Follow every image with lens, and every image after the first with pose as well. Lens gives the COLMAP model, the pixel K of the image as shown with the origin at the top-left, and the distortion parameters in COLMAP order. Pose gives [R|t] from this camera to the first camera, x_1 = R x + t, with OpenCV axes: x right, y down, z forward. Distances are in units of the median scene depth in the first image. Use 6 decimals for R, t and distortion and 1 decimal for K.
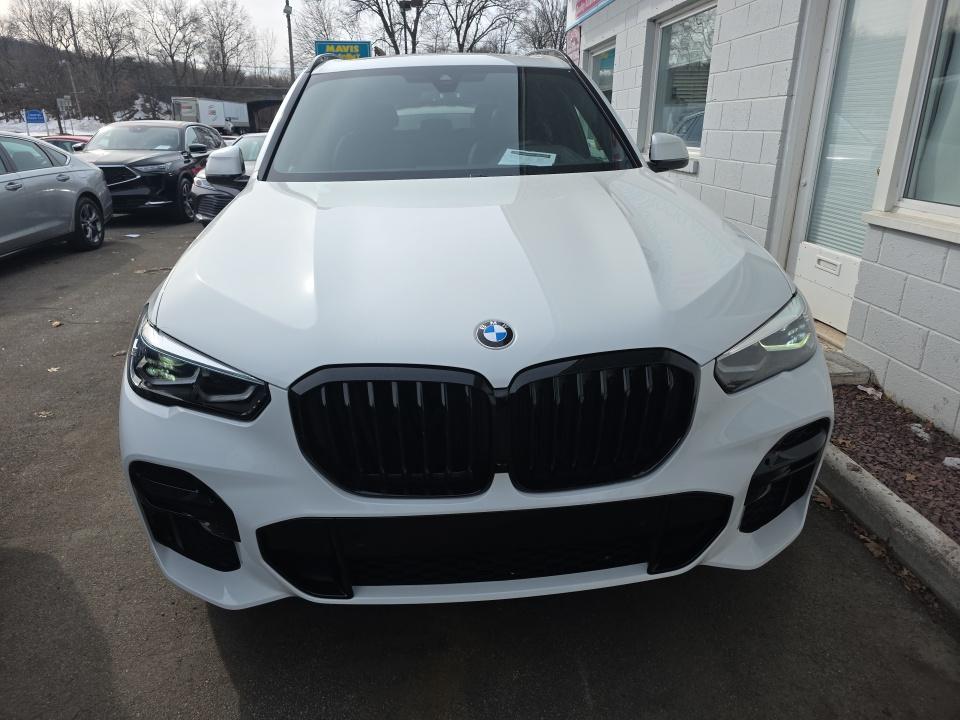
lens RADIAL K [[635.4, 0, 476.9], [0, 635.4, 353.6], [0, 0, 1]] dist [0.035793, -0.032779]
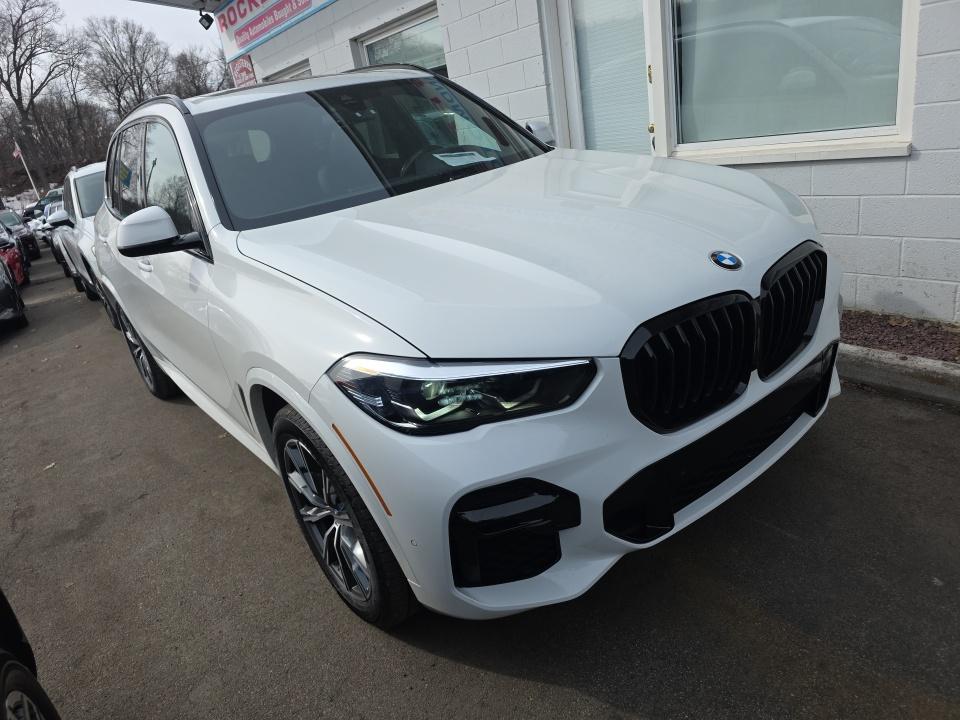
lens RADIAL K [[635.4, 0, 472.7], [0, 635.4, 366.5], [0, 0, 1]] dist [0.035793, -0.032779]
pose [[0.830781, -0.320400, 0.455134, -0.347698], [0.329333, 0.942169, 0.062109, -0.026301], [-0.448713, 0.098292, 0.888254, 0.052883]]
